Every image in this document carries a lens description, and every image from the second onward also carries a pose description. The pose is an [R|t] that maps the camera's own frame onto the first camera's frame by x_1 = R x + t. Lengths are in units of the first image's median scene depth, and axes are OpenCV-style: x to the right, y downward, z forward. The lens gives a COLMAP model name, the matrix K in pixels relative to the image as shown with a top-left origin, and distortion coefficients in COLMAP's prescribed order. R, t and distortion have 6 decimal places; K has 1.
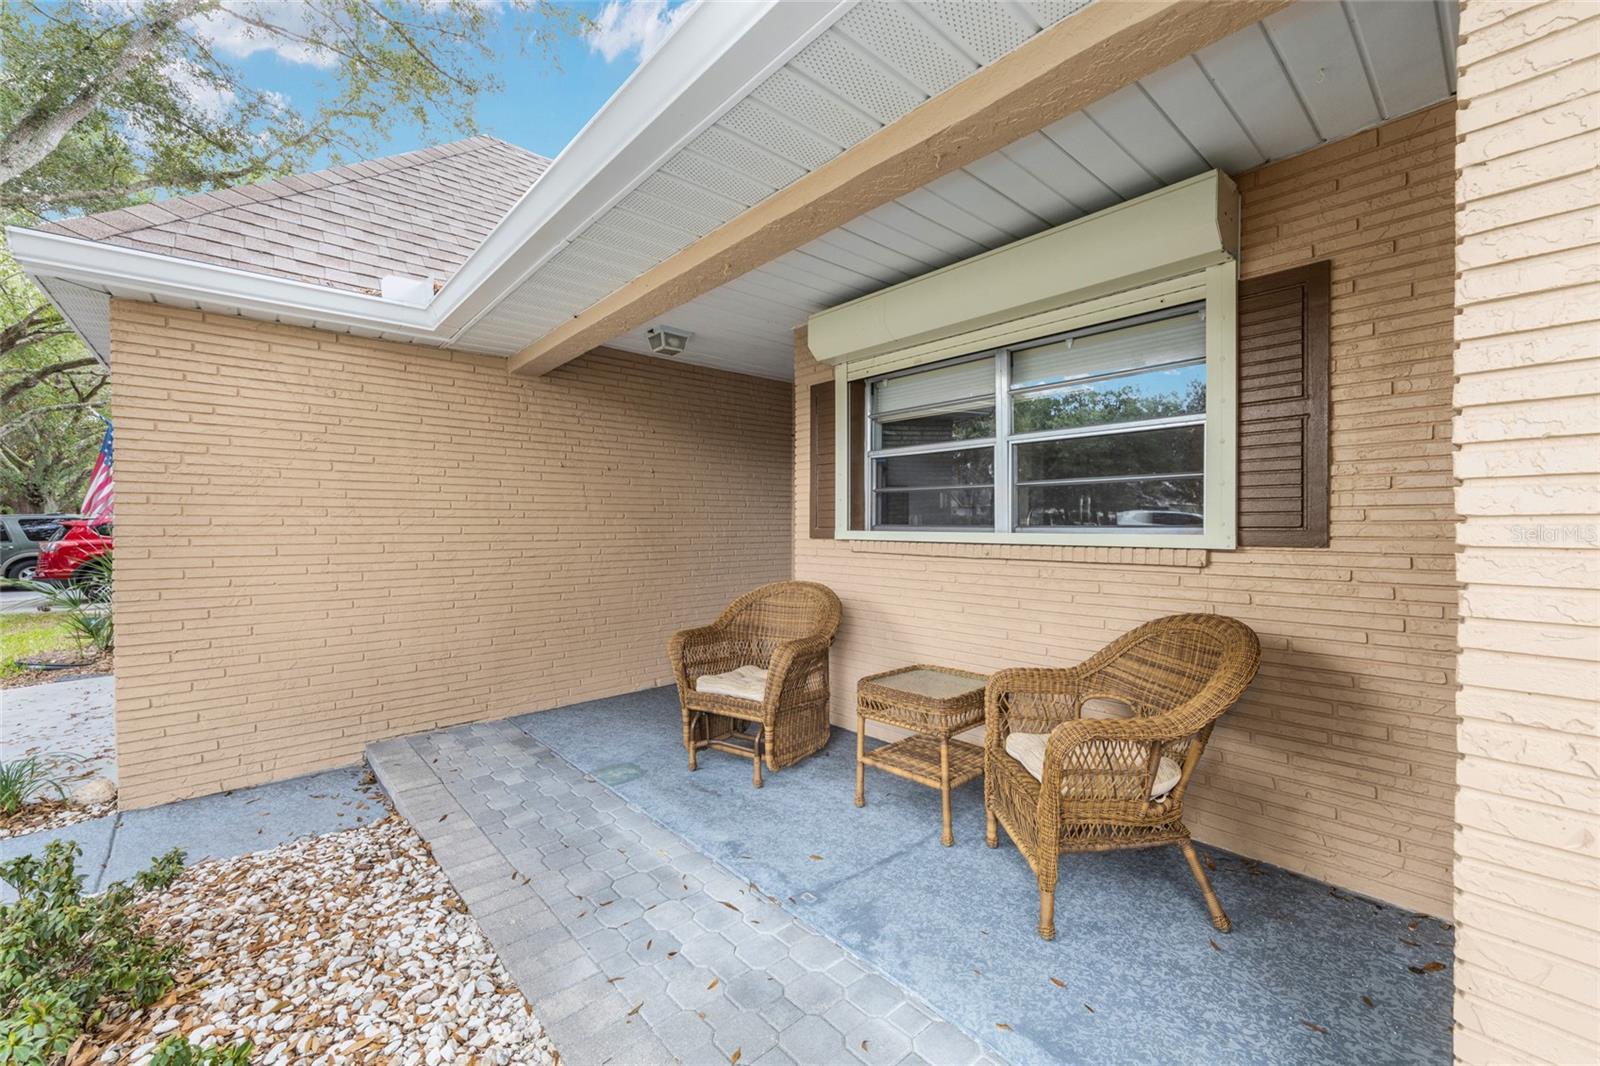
lens RADIAL K [[643.8, 0, 797.3], [0, 643.8, 530.9], [0, 0, 1]] dist [-0.005455, 0.002671]
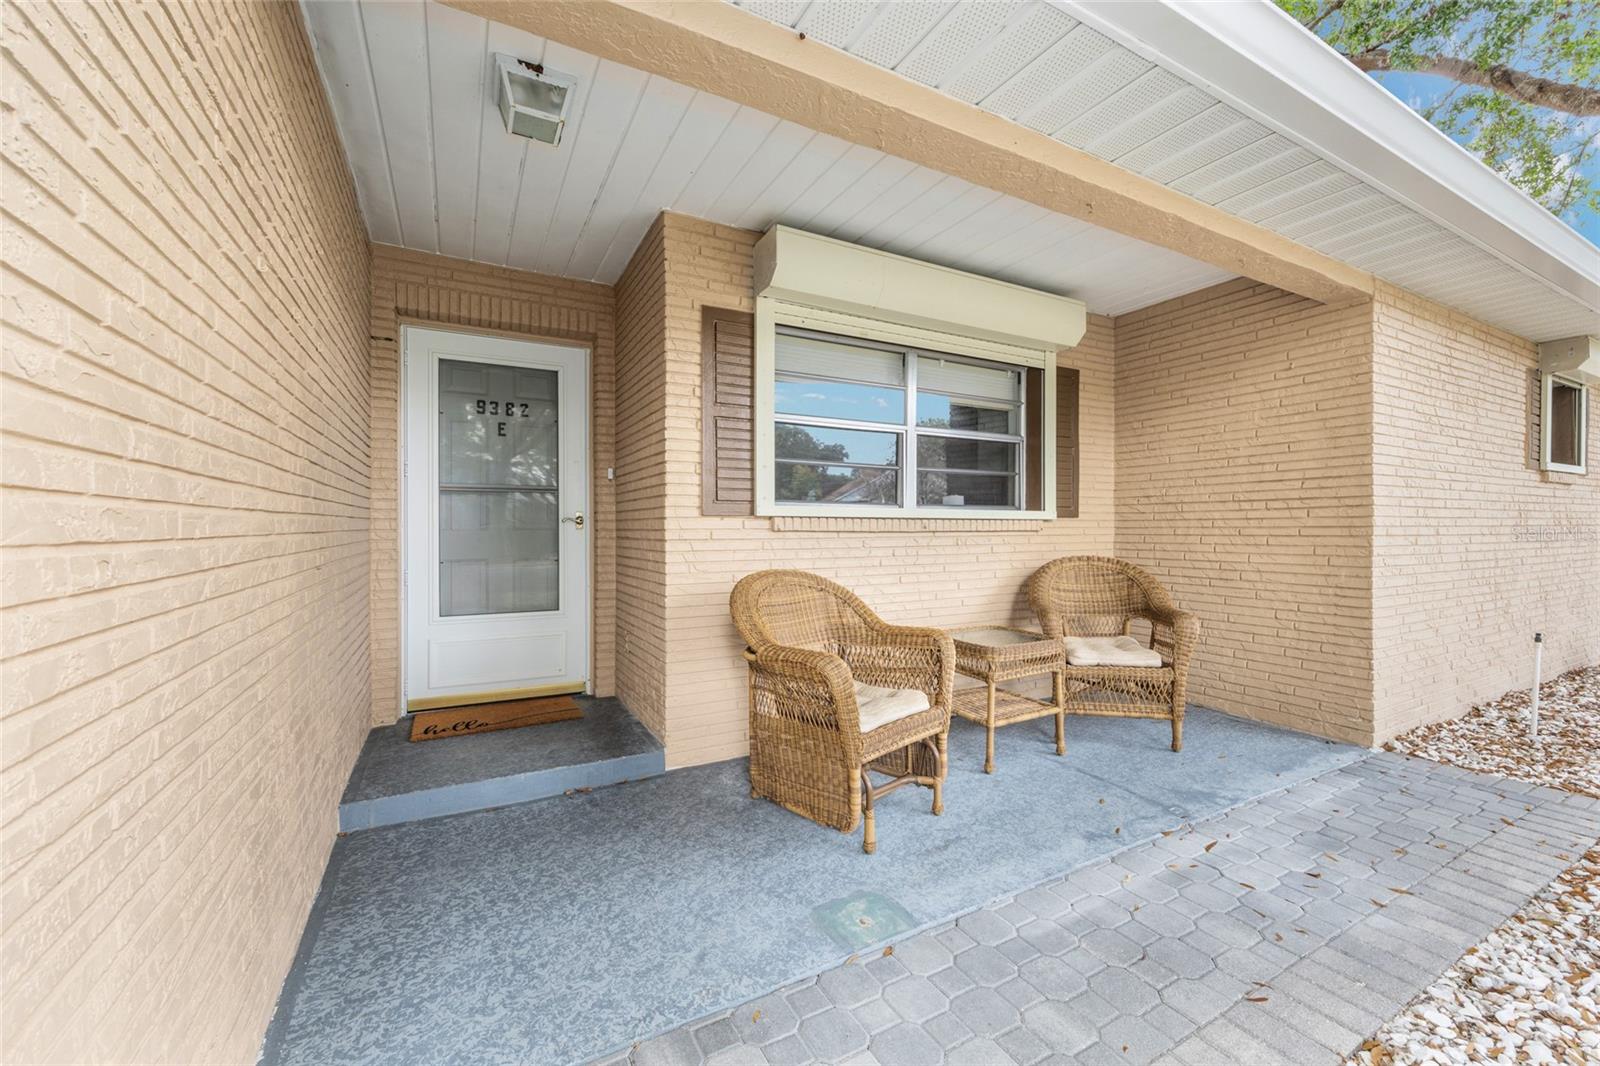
lens RADIAL K [[643.8, 0, 801.2], [0, 643.8, 528.1], [0, 0, 1]] dist [-0.005455, 0.002671]
pose [[0.219923, -0.007648, 0.975487, -0.979958], [0.005705, 0.999962, 0.006553, 0.030178], [-0.975500, 0.004124, 0.219959, 1.078328]]
